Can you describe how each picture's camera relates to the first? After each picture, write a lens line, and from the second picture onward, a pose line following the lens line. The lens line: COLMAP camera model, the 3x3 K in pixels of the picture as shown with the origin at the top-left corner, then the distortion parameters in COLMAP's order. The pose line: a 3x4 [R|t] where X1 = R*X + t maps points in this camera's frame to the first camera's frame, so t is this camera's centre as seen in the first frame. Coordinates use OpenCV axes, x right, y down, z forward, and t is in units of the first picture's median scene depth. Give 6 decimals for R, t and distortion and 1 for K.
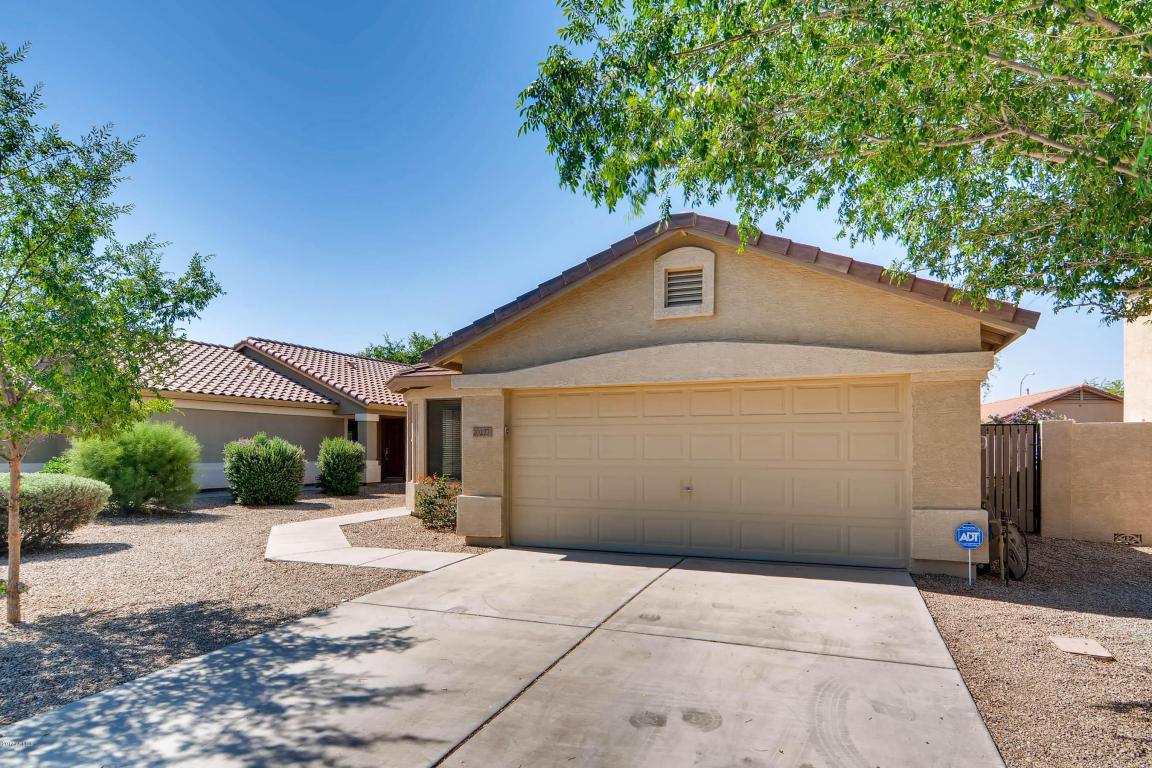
lens RADIAL K [[641.2, 0, 575.9], [0, 641.2, 394.4], [0, 0, 1]] dist [0.003668, -0.003776]
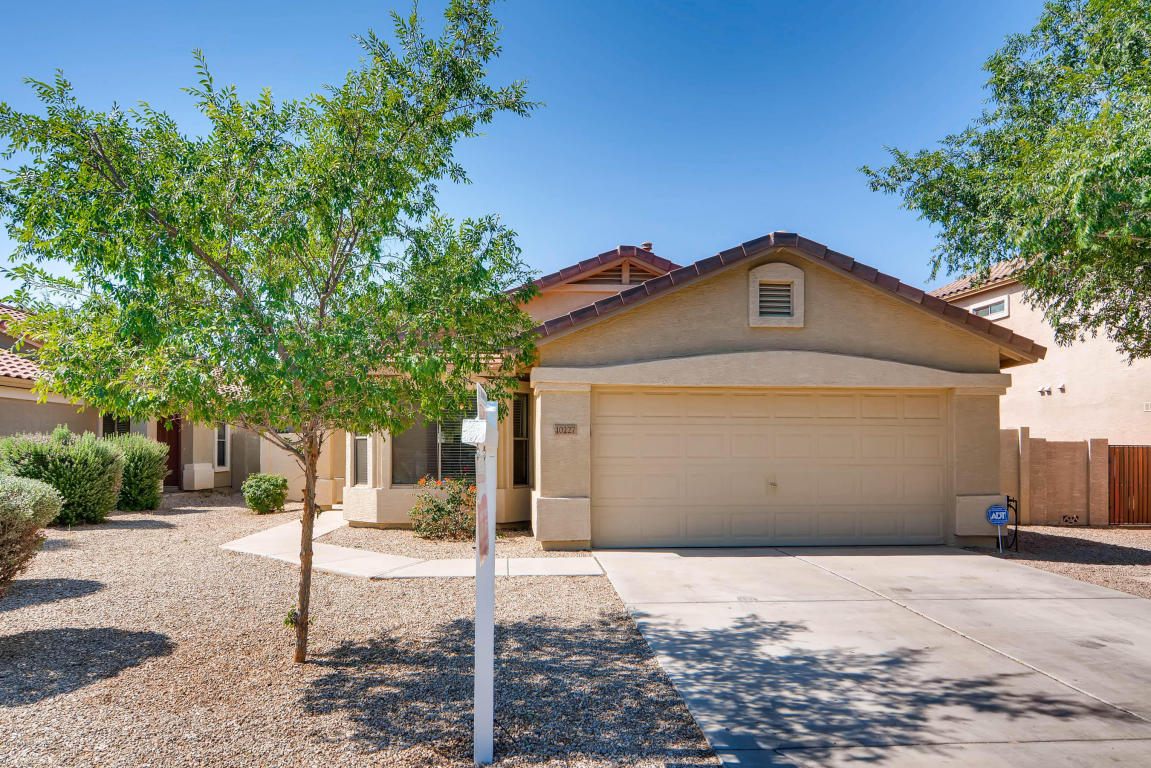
lens RADIAL K [[720.4, 0, 584.8], [0, 720.4, 387.6], [0, 0, 1]] dist [-0.007176, 0.006917]
pose [[0.903771, 0.040030, 0.426141, -1.063227], [-0.038362, 0.999186, -0.012502, 0.017662], [-0.426294, -0.005049, 0.904570, 0.058503]]
